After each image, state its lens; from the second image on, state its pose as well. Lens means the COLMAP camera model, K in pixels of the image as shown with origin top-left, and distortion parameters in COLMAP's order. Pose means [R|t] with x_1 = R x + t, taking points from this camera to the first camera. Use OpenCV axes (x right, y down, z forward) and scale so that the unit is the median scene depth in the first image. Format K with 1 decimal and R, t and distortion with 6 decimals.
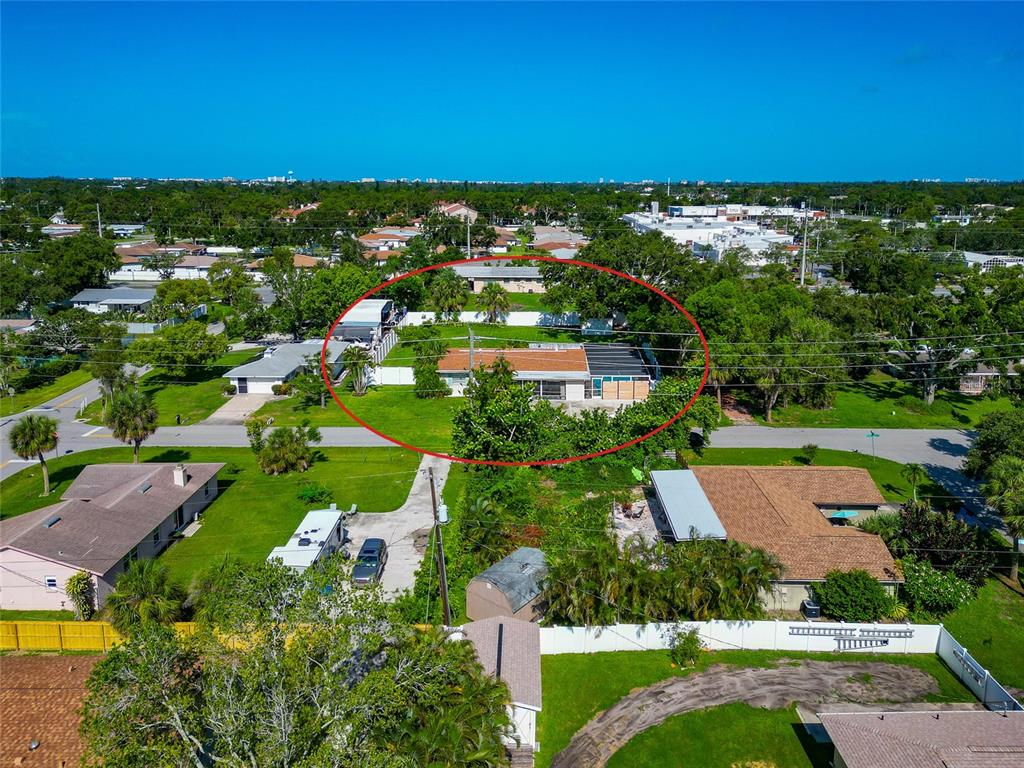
lens RADIAL K [[702.9, 0, 510.6], [0, 702.9, 384.5], [0, 0, 1]] dist [0.049382, -0.047272]
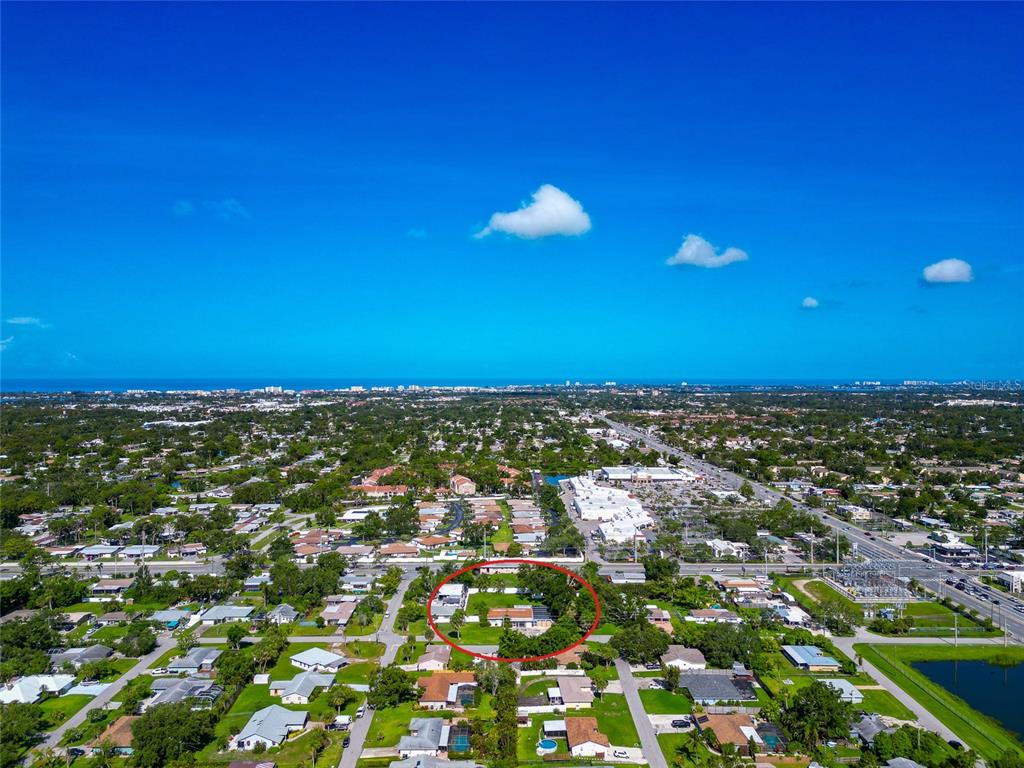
lens RADIAL K [[702.9, 0, 512.0], [0, 702.9, 381.2], [0, 0, 1]] dist [0.049382, -0.047272]
pose [[0.998682, 0.004431, 0.051127, -0.179356], [0.009658, 0.962240, -0.272031, -0.204588], [-0.050401, 0.272166, 0.960929, -2.771565]]
